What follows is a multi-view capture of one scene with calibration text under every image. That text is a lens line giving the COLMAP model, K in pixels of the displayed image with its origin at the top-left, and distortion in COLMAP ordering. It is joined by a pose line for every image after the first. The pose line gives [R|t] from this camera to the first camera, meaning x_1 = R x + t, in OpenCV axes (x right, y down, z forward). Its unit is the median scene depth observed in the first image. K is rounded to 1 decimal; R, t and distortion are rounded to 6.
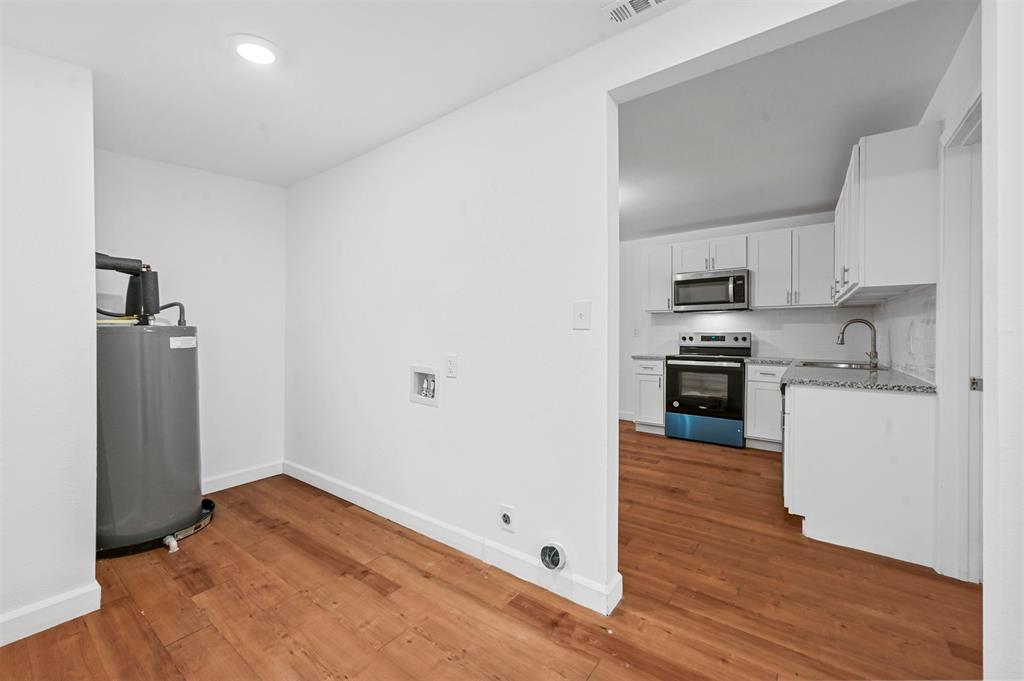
lens RADIAL K [[405.9, 0, 510.5], [0, 405.9, 336.9], [0, 0, 1]] dist [0.001078, -0.000007]
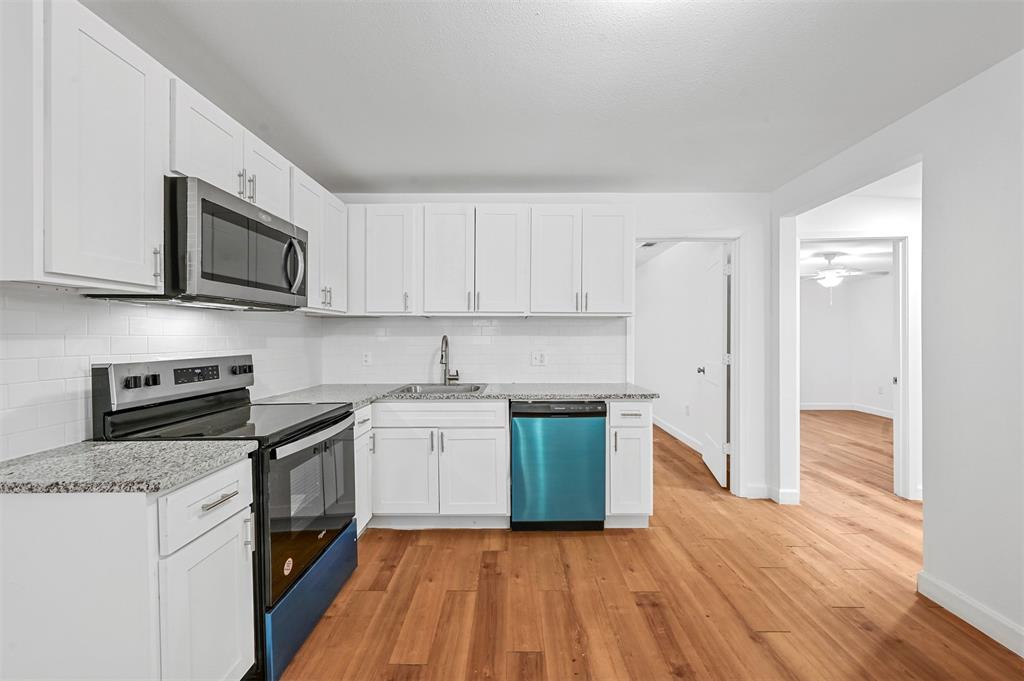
lens RADIAL K [[405.9, 0, 508.9], [0, 405.9, 340.1], [0, 0, 1]] dist [0.001078, -0.000007]
pose [[-0.587021, -0.004840, 0.809557, 0.014343], [0.011308, 0.999836, 0.014177, -0.033414], [-0.809492, 0.017477, -0.586870, 1.082378]]
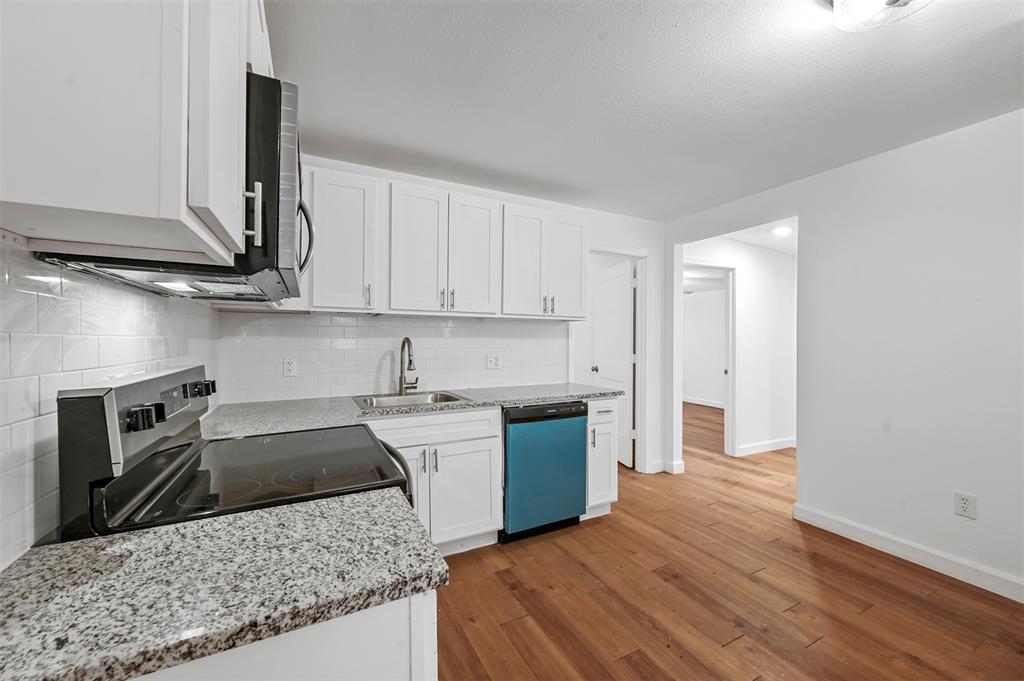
lens RADIAL K [[405.9, 0, 509.7], [0, 405.9, 342.7], [0, 0, 1]] dist [0.001078, -0.000007]
pose [[-0.897785, -0.004978, 0.440406, 0.243887], [0.003427, 0.999827, 0.018286, -0.035276], [-0.440420, 0.017926, -0.897613, 1.234840]]
